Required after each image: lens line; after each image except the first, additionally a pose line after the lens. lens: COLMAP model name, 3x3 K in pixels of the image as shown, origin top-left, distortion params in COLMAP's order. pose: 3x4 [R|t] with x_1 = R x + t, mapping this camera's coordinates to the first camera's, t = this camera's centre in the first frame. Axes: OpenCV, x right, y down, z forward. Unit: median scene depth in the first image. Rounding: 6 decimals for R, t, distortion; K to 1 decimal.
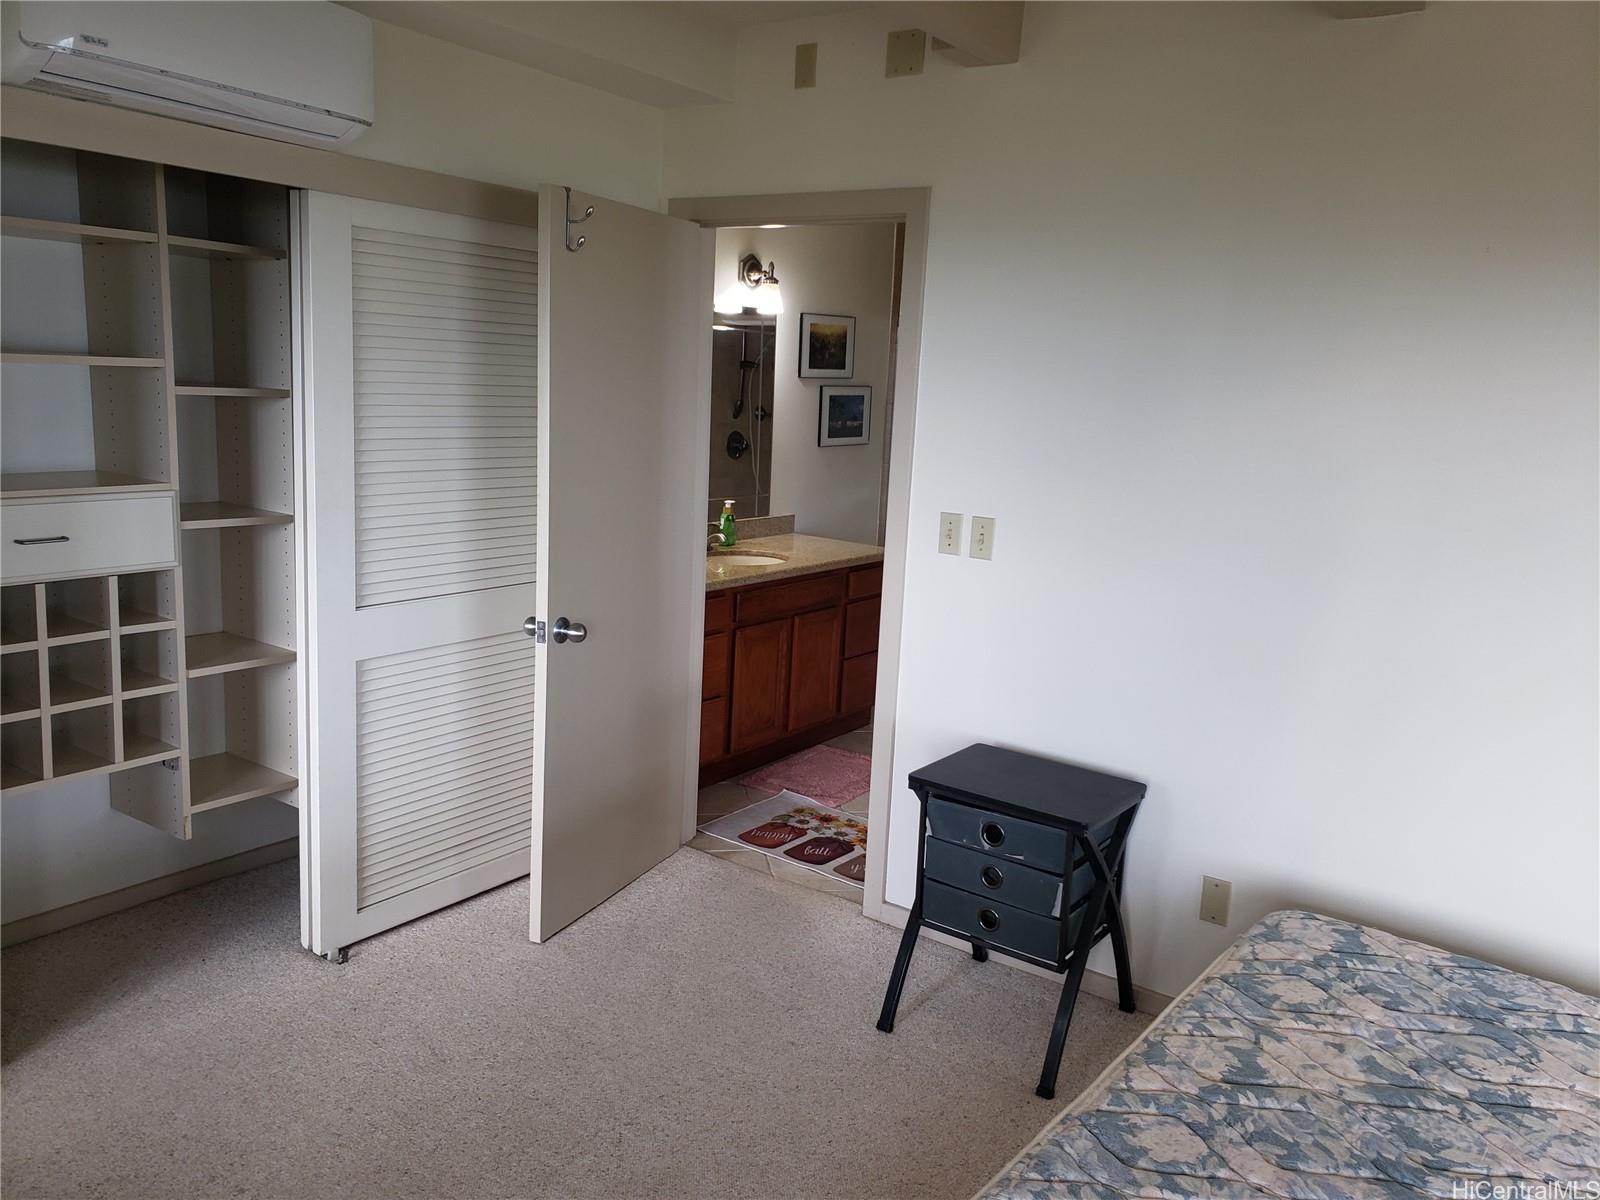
lens RADIAL K [[1239.9, 0, 795.6], [0, 1239.9, 604.1], [0, 0, 1]] dist [0.053634, -0.002782]
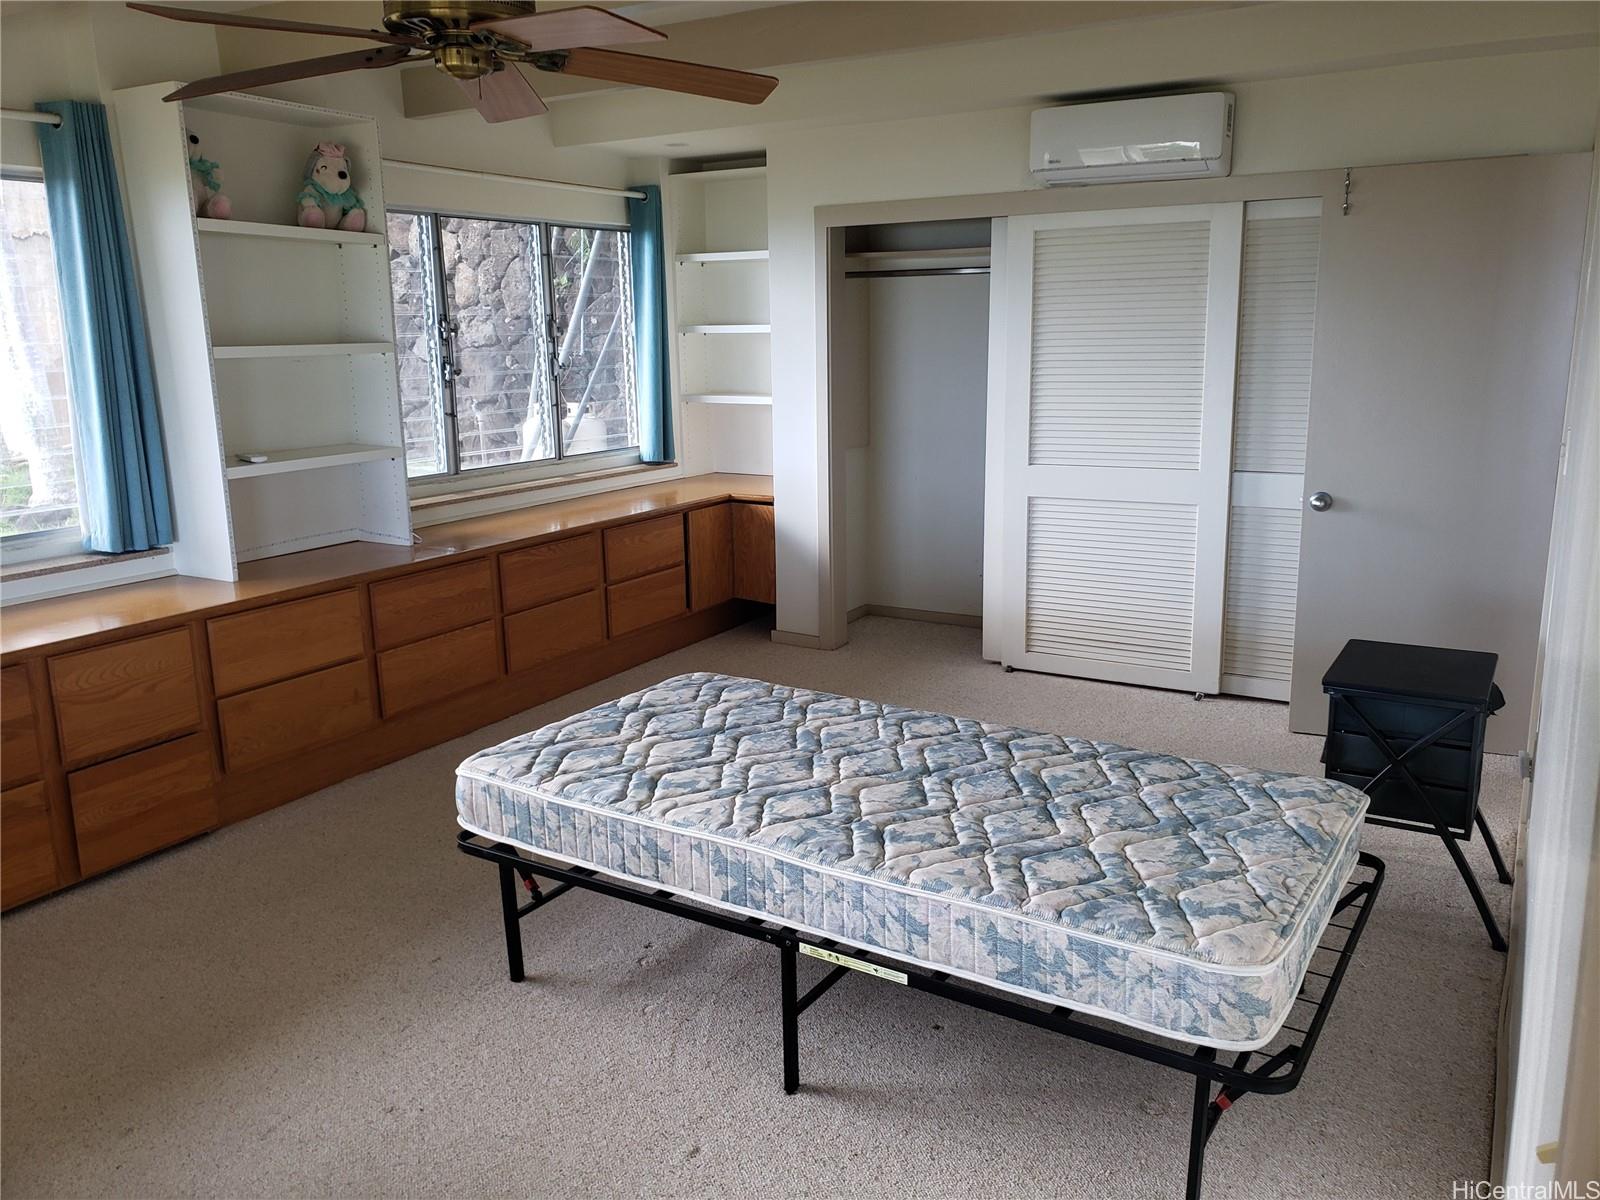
lens RADIAL K [[1257.5, 0, 807.6], [0, 1257.5, 598.2], [0, 0, 1]] dist [0.038612, -0.051846]
pose [[0.084988, 0.160800, -0.983321, 1.172013], [-0.157256, 0.976687, 0.146123, 0.009114], [0.983894, 0.142215, 0.108294, 0.362461]]
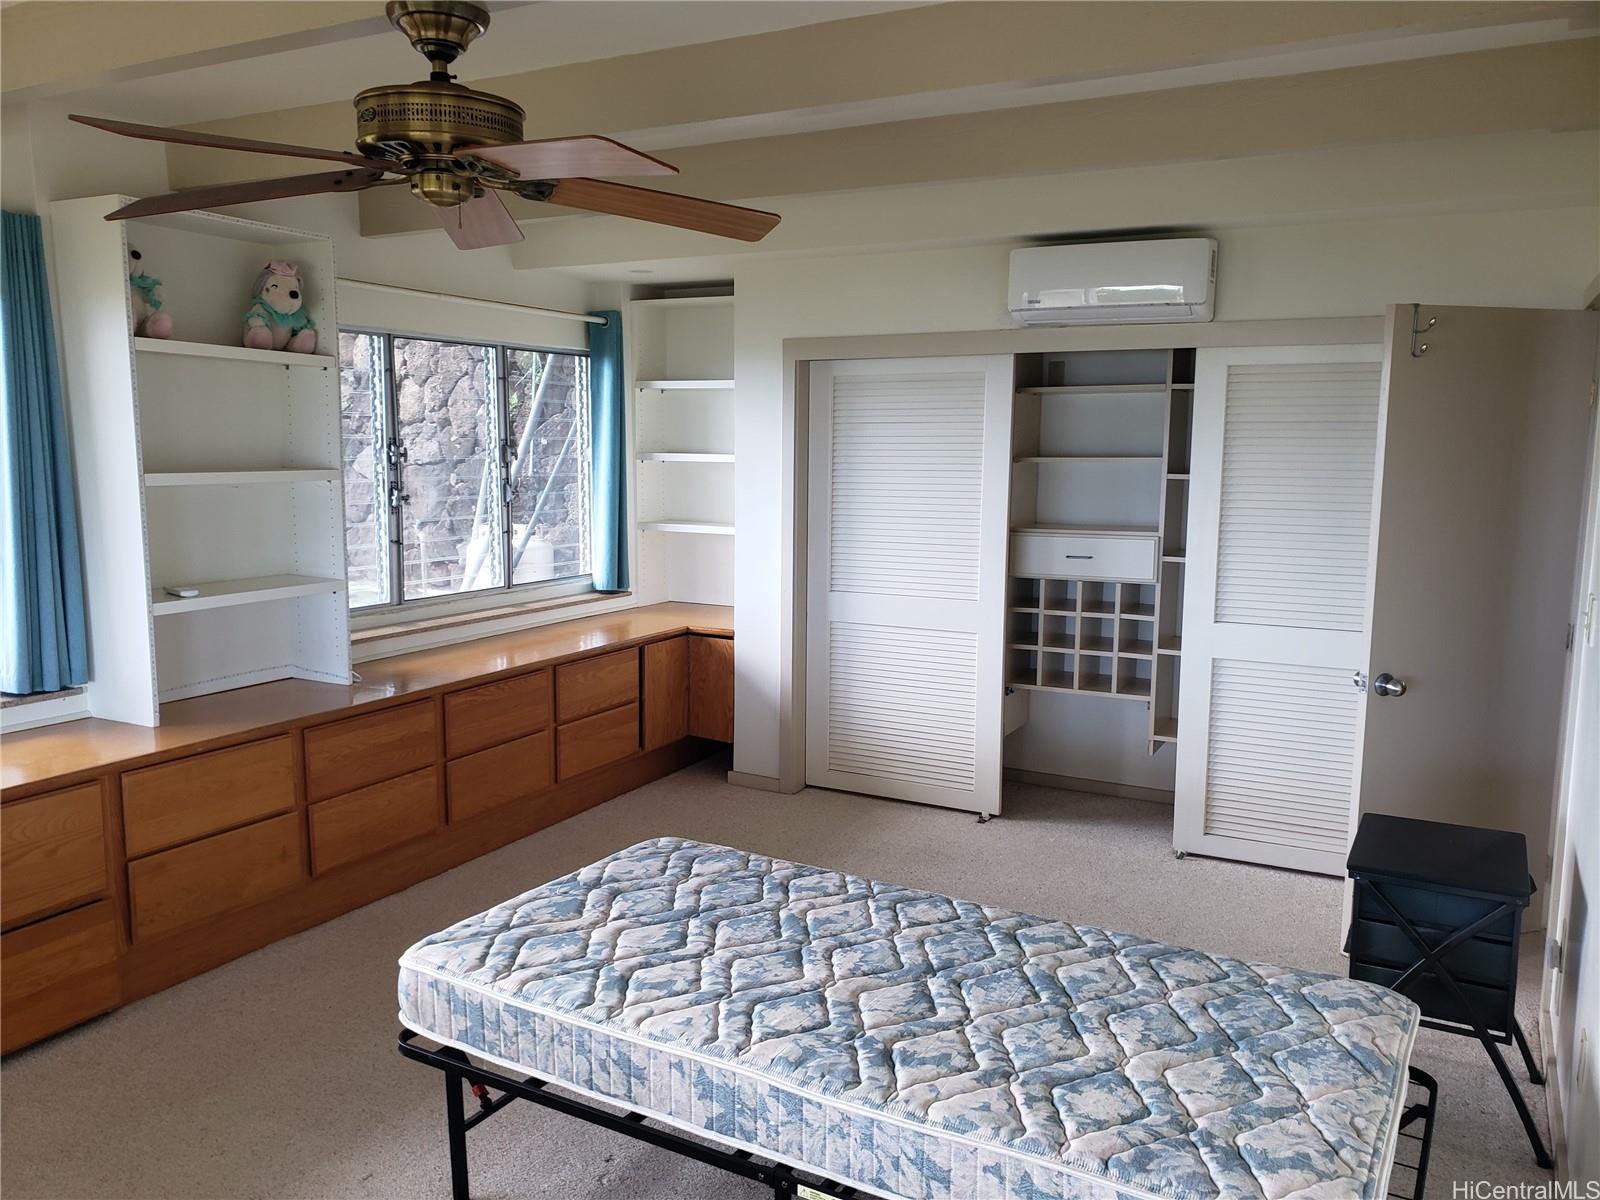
lens RADIAL K [[1248.1, 0, 798.8], [0, 1248.1, 613.7], [0, 0, 1]] dist [-0.011614, 0.028019]
pose [[0.133224, 0.090174, -0.986975, 1.067223], [-0.178625, 0.981729, 0.065583, -0.014846], [0.974856, 0.167561, 0.146898, 0.320840]]
